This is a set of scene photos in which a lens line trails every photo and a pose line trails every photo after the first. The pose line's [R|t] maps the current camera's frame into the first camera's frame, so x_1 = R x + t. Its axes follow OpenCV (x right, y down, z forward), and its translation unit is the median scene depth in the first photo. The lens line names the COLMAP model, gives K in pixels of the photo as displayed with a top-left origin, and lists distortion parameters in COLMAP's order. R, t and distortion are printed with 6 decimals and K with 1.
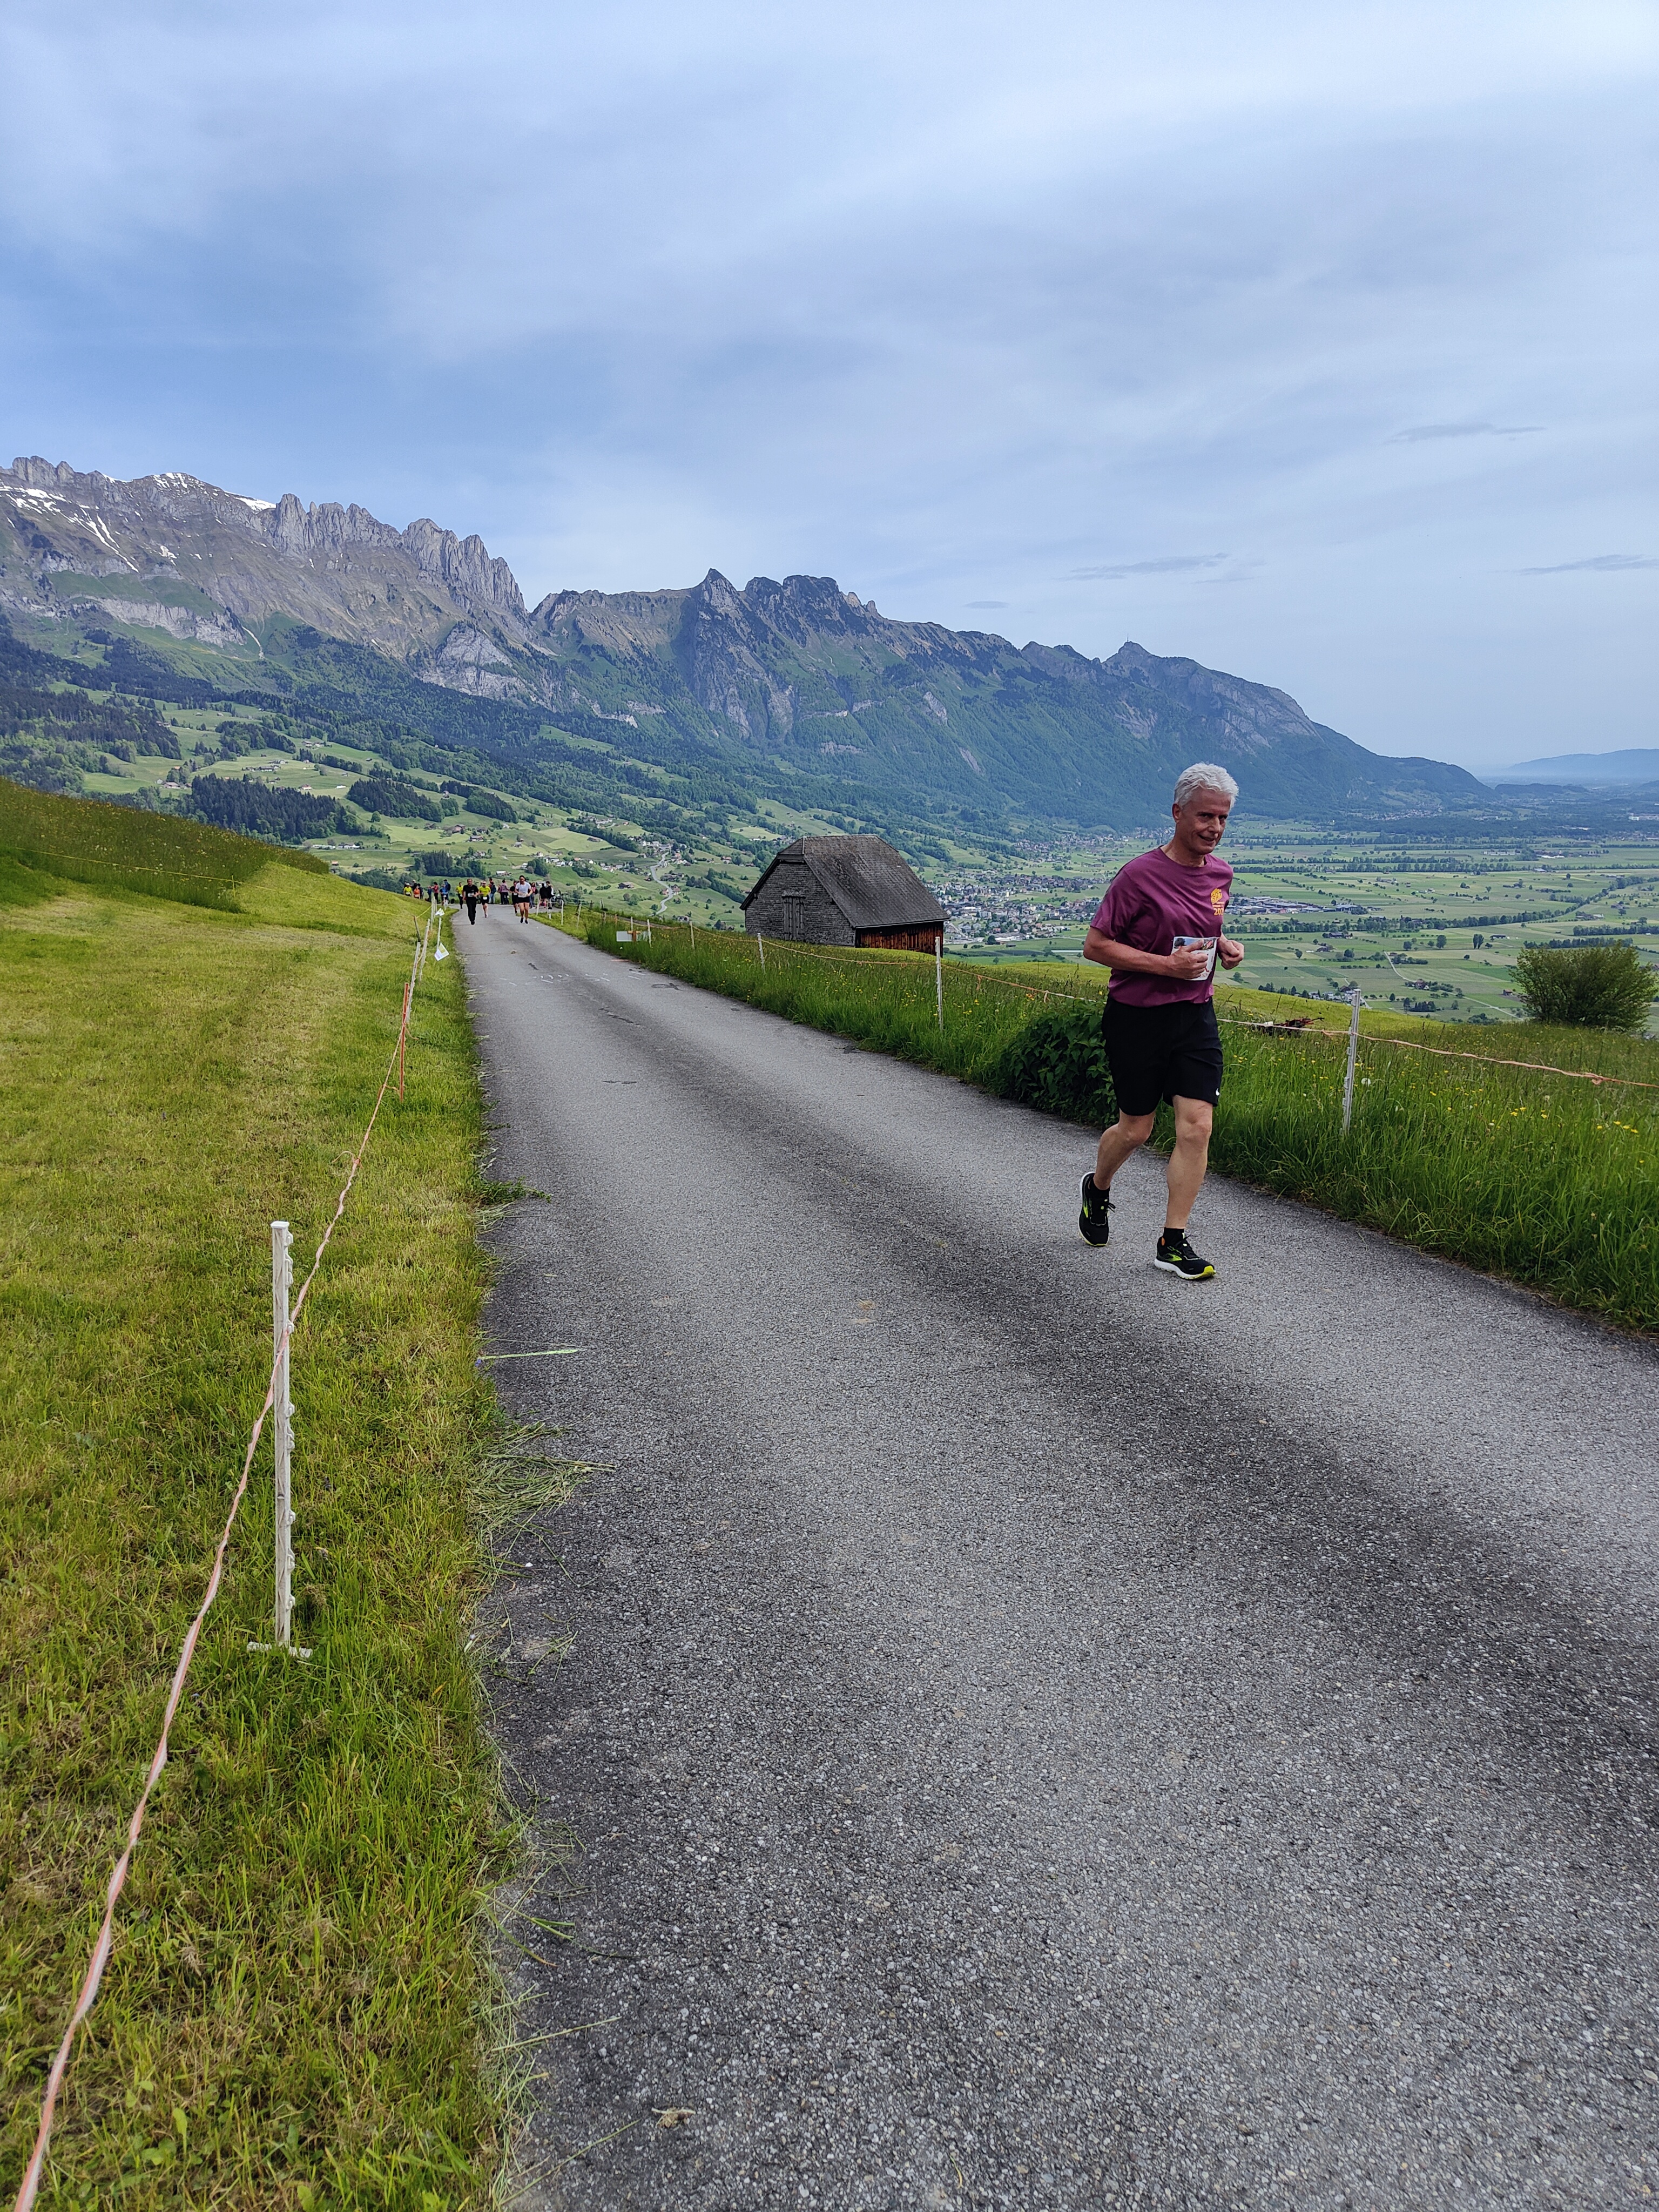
lens RADIAL K [[1528.9, 0, 829.0], [0, 1528.9, 1107.4], [0, 0, 1]] dist [0.003641, 0.000342]
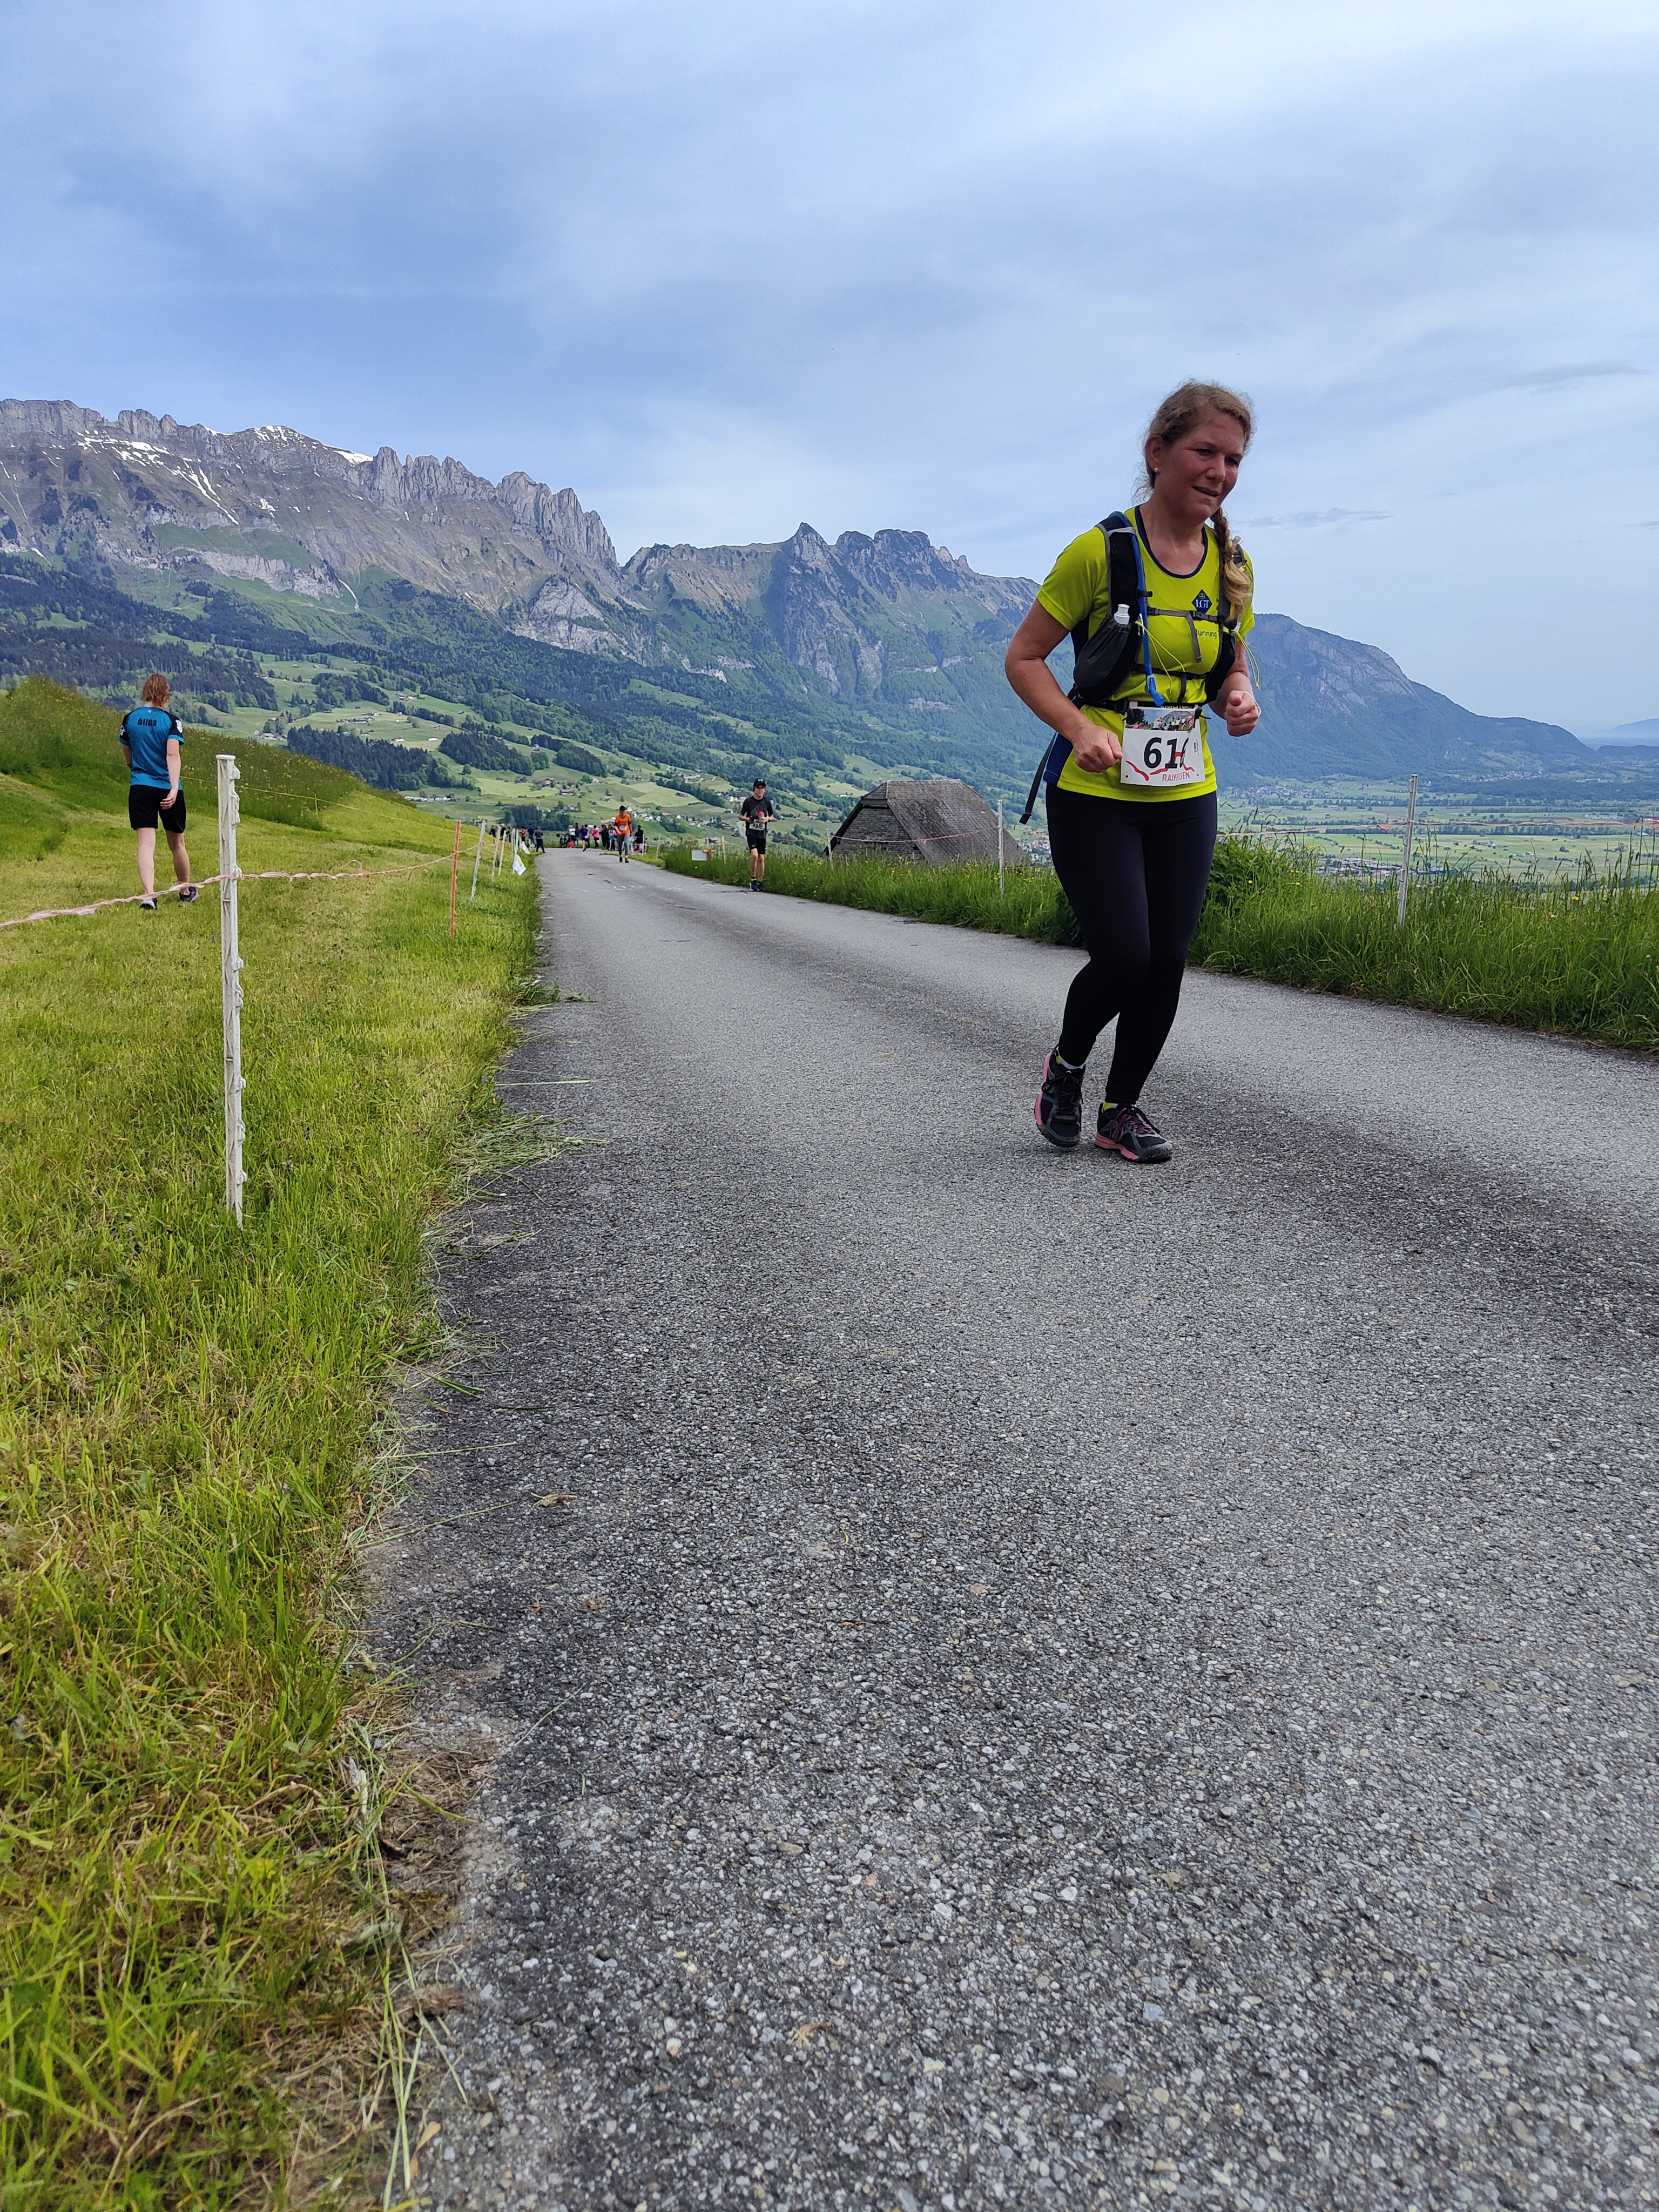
lens RADIAL K [[1527.4, 0, 850.5], [0, 1527.4, 1091.3], [0, 0, 1]] dist [0.001335, -0.001560]
pose [[0.999054, 0.017392, -0.039861, 0.092275], [-0.016720, 0.999713, 0.017141, 0.317639], [0.040148, -0.016458, 0.999058, 0.062823]]
